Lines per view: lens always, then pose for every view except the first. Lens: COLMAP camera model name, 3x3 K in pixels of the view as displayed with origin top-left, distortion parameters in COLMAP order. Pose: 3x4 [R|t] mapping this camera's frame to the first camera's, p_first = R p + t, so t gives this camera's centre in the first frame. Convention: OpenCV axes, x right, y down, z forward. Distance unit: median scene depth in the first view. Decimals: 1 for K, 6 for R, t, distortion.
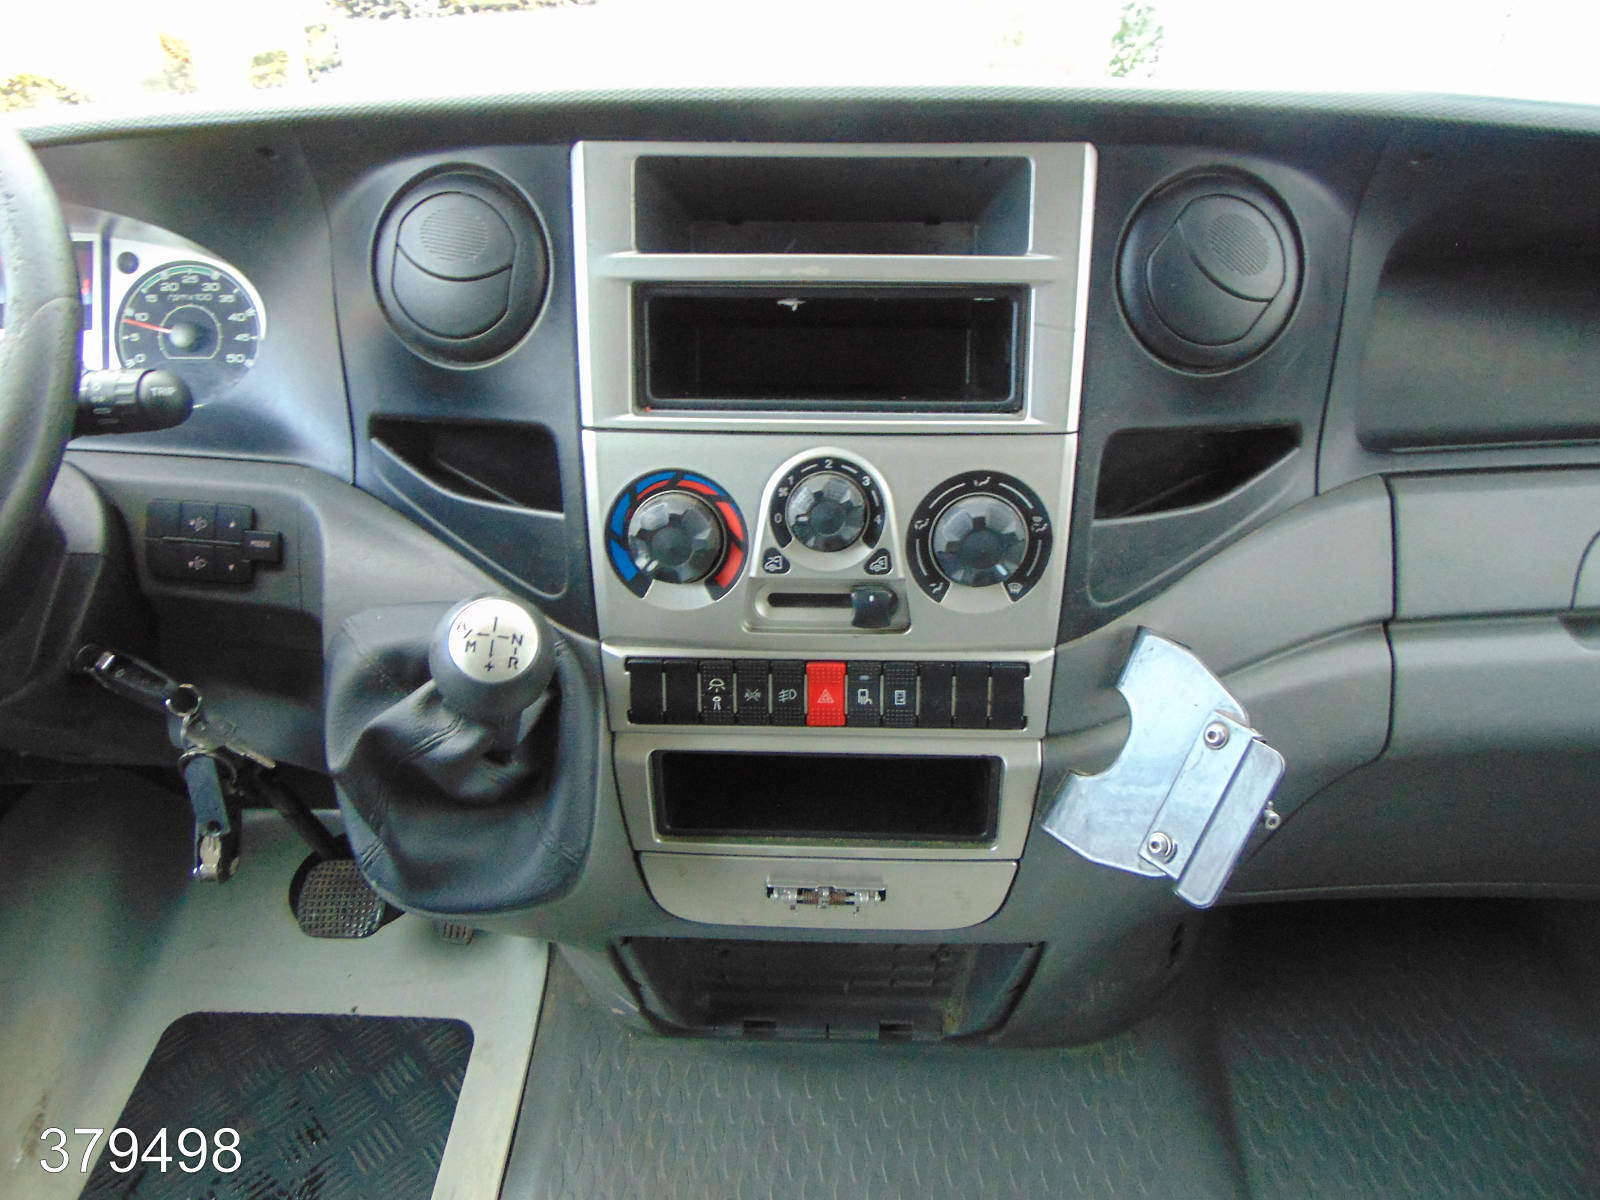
lens RADIAL K [[1171.0, 0, 802.7], [0, 1171.0, 597.3], [0, 0, 1]] dist [-0.021641, 0.028873]
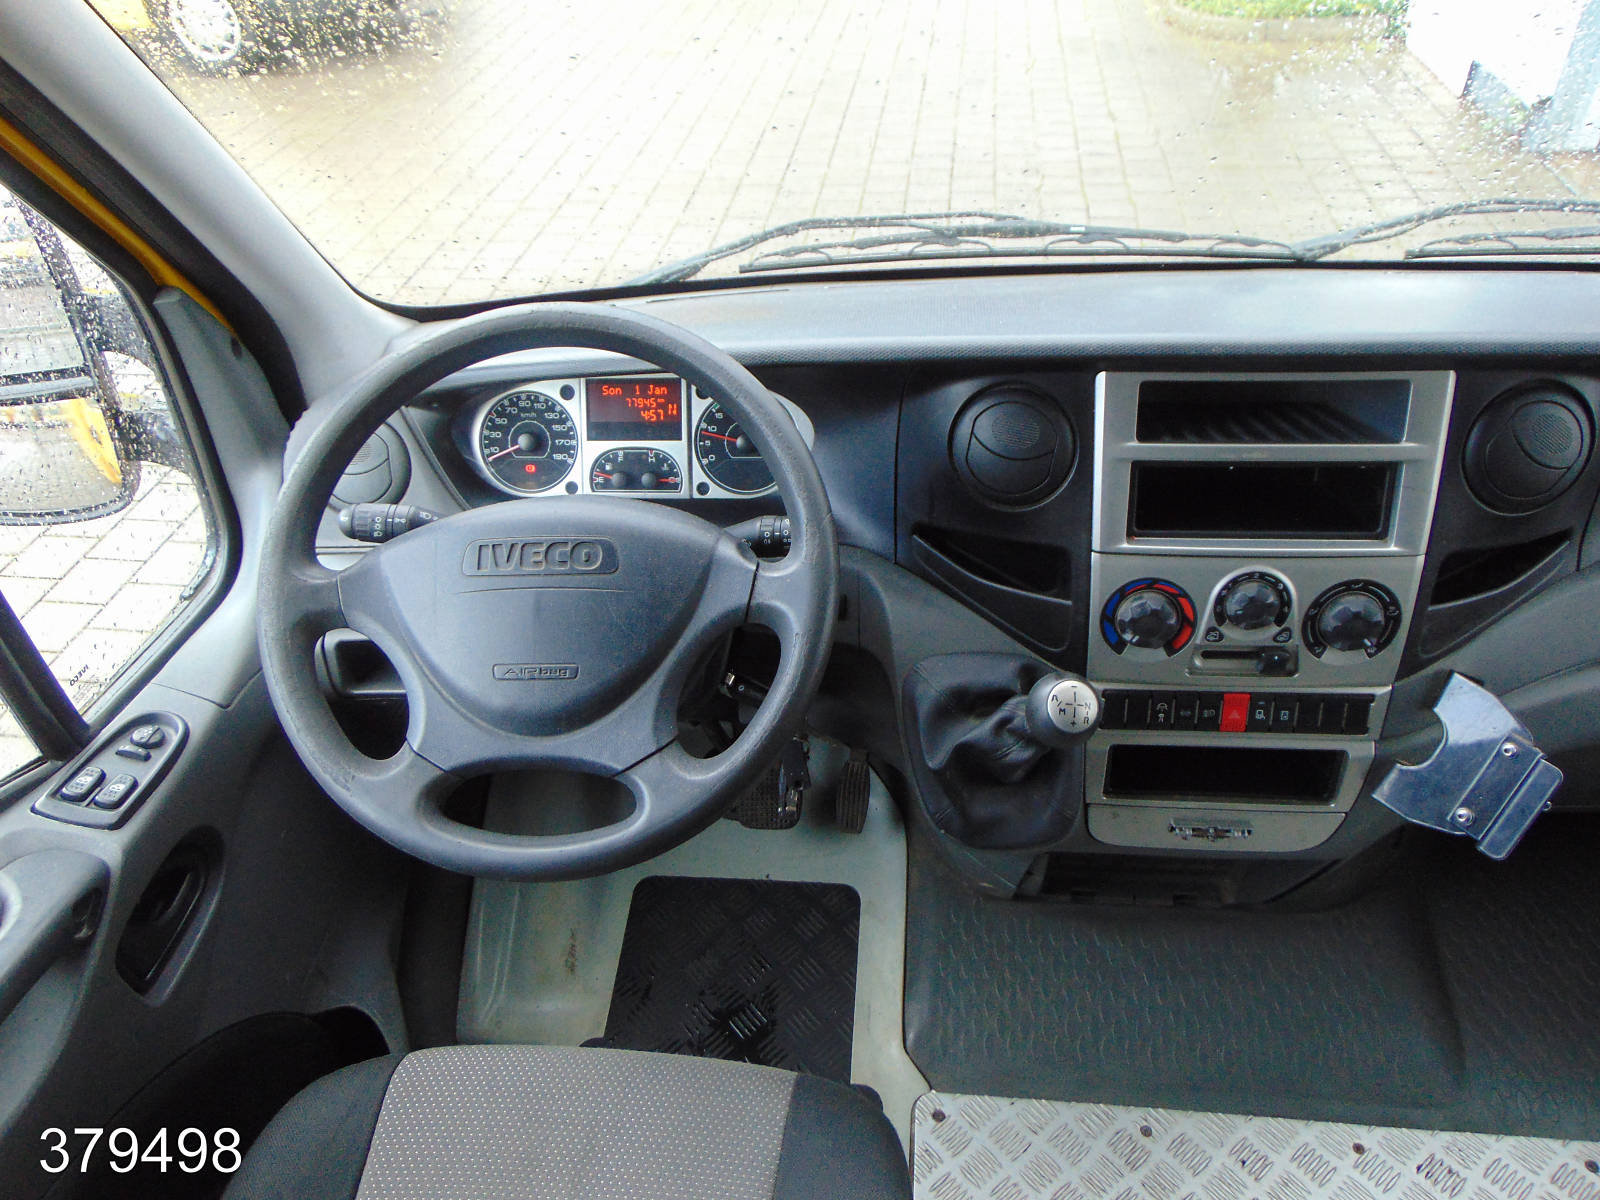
lens RADIAL K [[1171.0, 0, 805.2], [0, 1171.0, 610.4], [0, 0, 1]] dist [-0.021641, 0.028873]
pose [[0.996406, -0.003733, -0.084621, -0.416672], [0.016658, 0.988154, 0.152557, -0.296878], [0.083049, -0.153419, 0.984665, -0.540815]]
